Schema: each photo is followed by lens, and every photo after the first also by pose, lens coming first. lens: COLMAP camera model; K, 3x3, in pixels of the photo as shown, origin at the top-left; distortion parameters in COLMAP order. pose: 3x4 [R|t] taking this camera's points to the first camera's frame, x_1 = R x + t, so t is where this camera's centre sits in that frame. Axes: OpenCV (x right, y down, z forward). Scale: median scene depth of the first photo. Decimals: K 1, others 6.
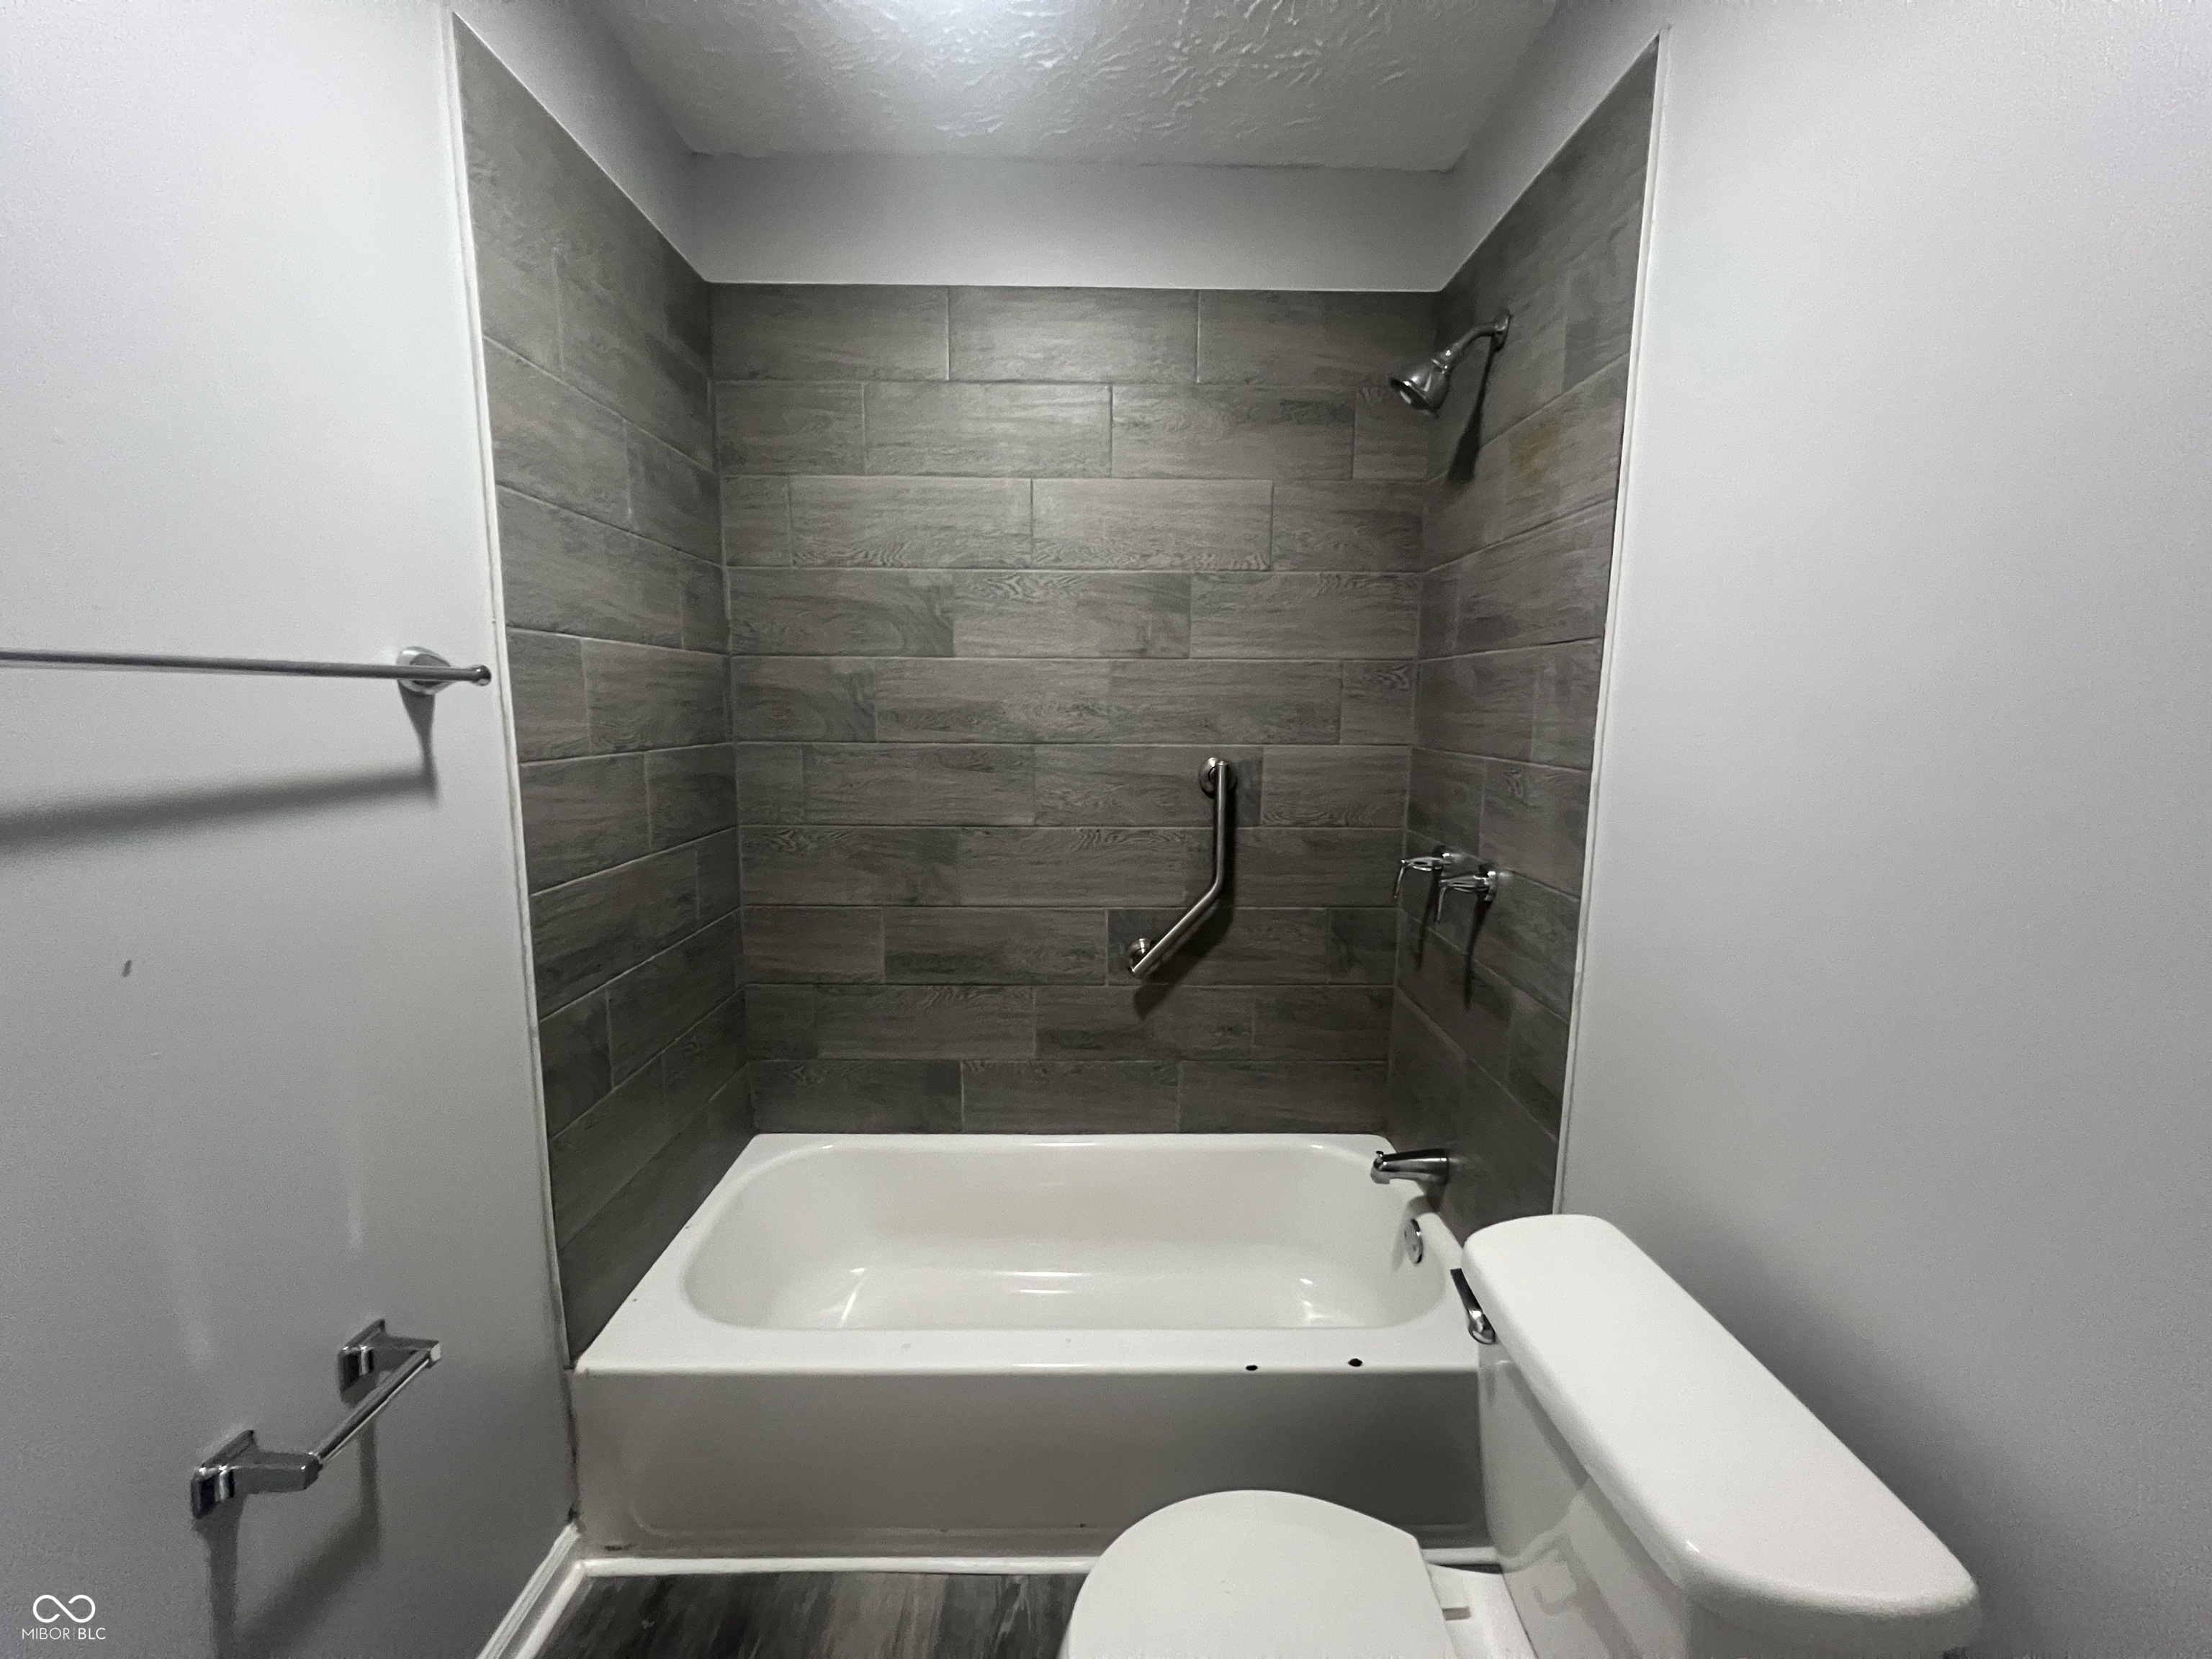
lens RADIAL K [[885.1, 0, 1102.7], [0, 885.1, 832.4], [0, 0, 1]] dist [0.001781, 0.000113]
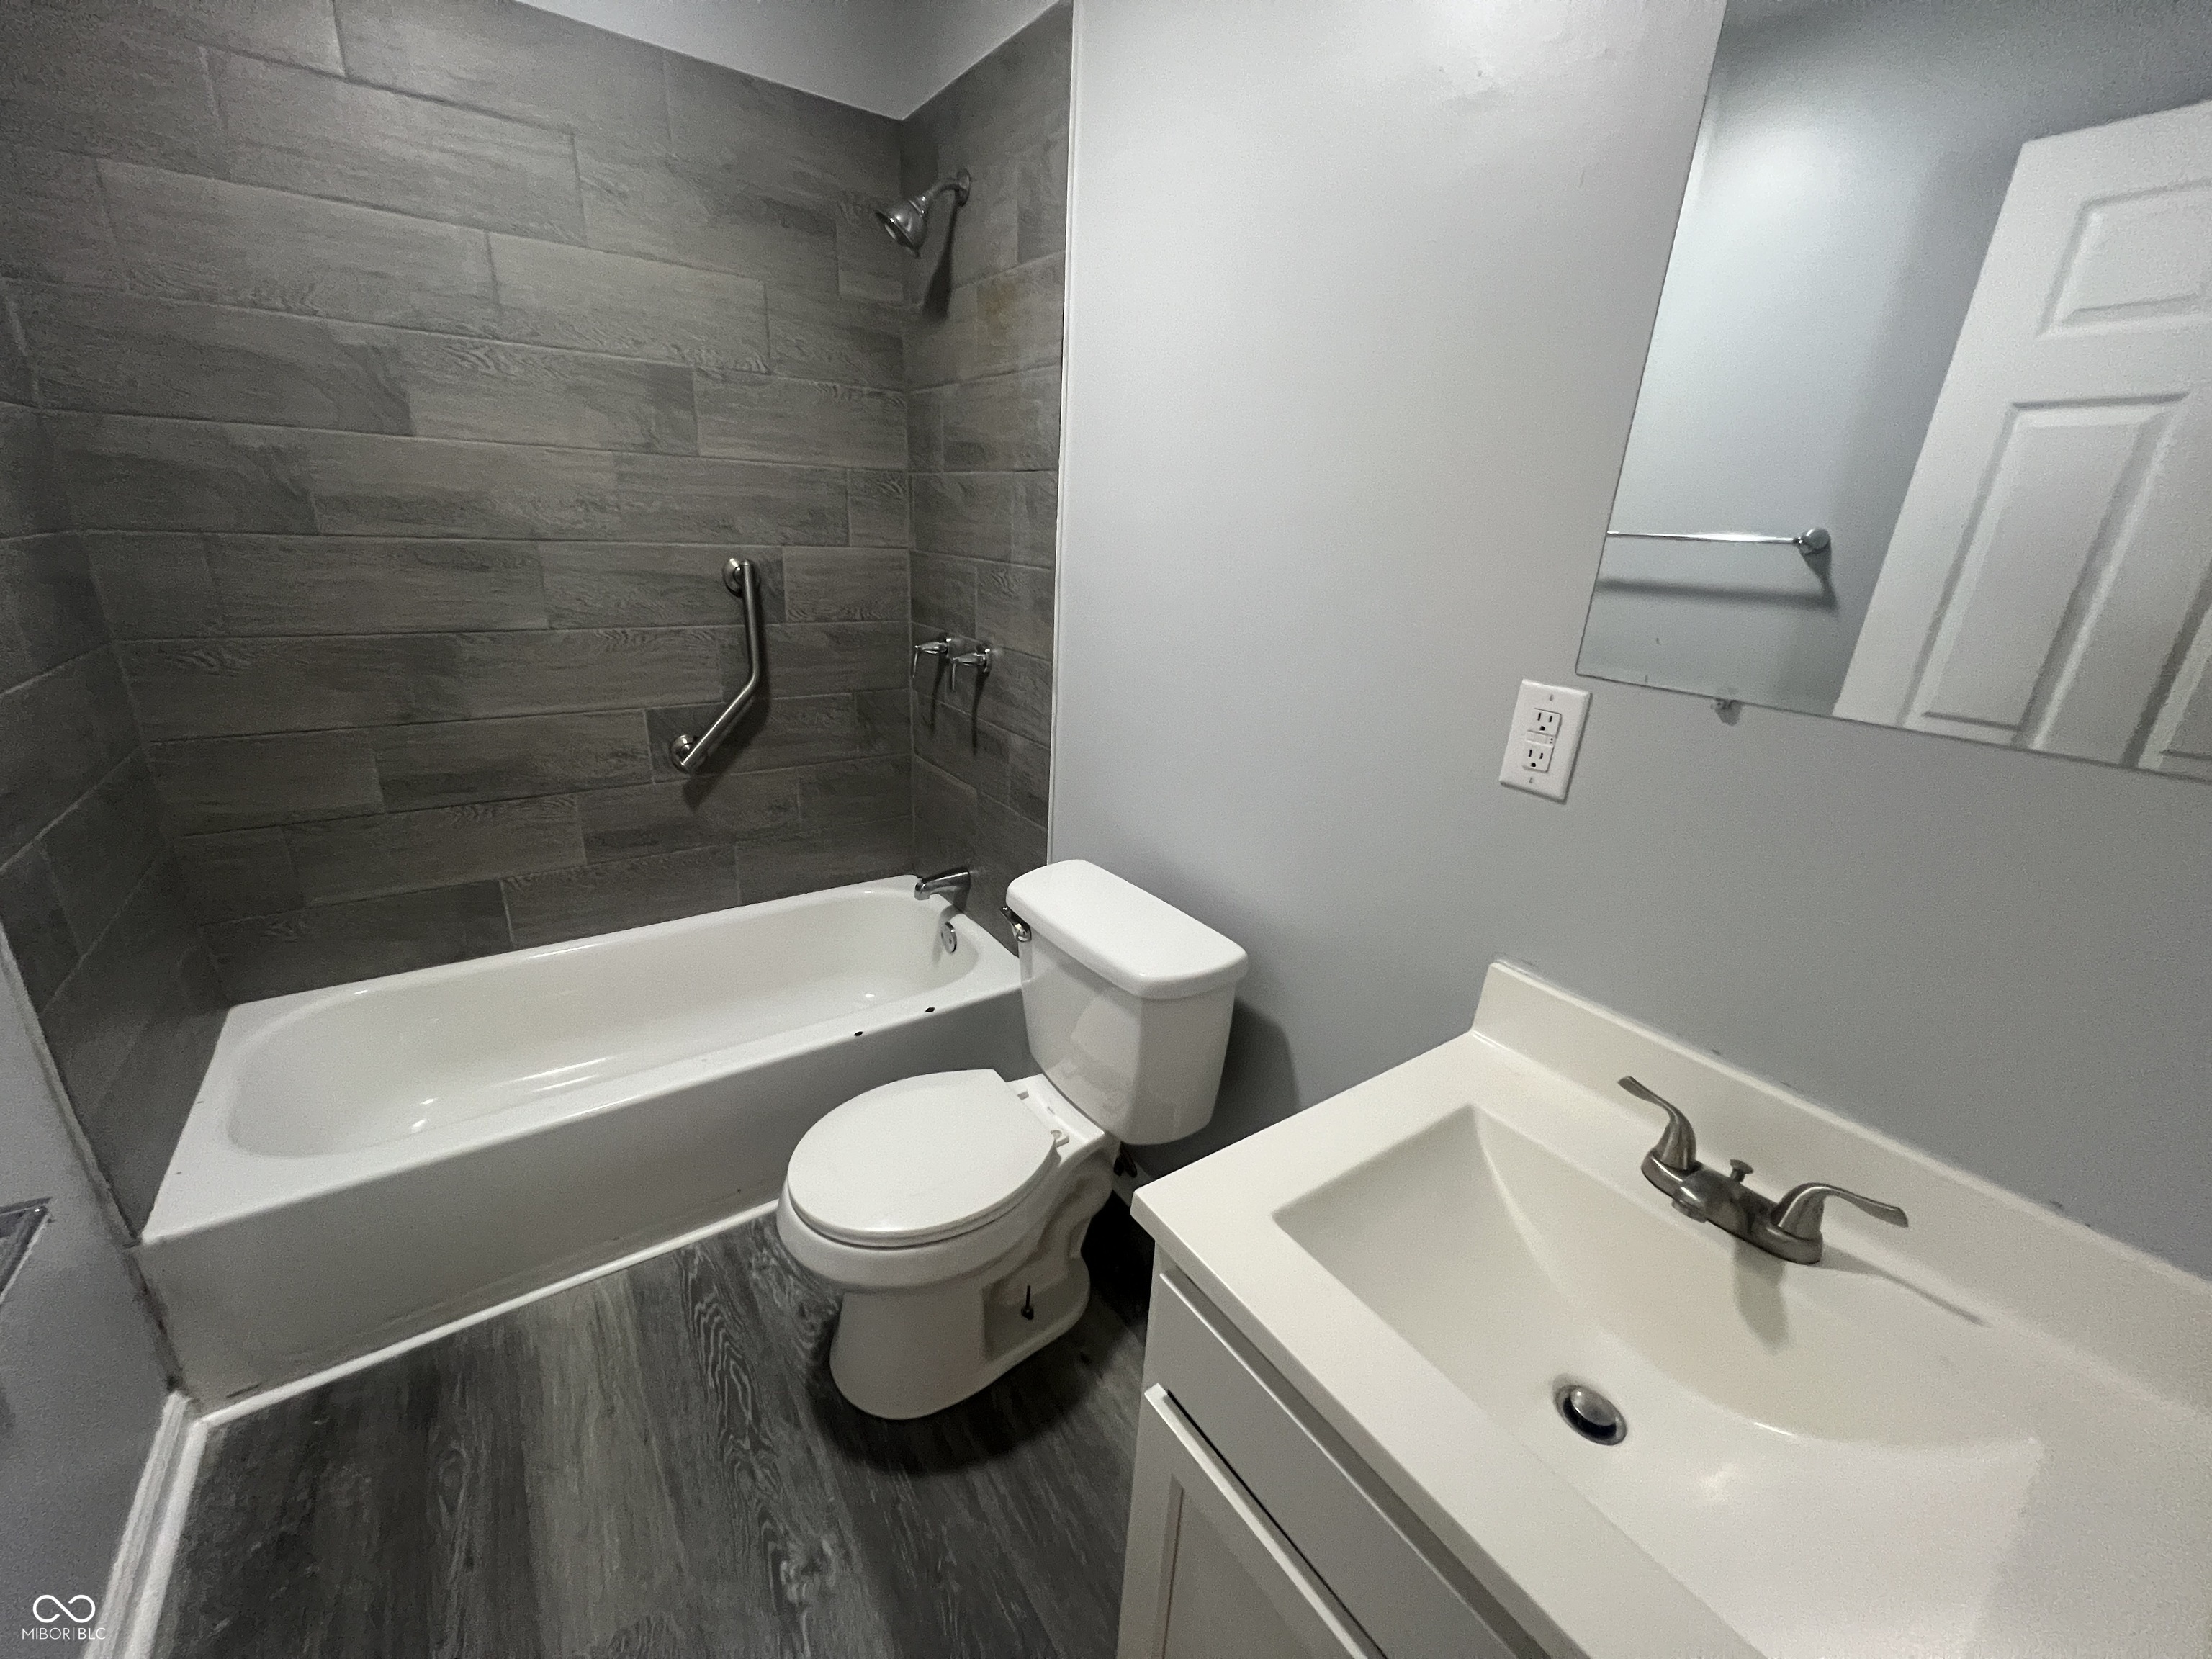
lens RADIAL K [[878.4, 0, 1106.0], [0, 878.4, 829.5], [0, 0, 1]] dist [-0.001107, -0.000222]
pose [[0.821086, -0.159280, 0.548131, -0.145685], [0.040779, 0.974193, 0.222002, 0.018458], [-0.569345, -0.159930, 0.806392, -0.166328]]
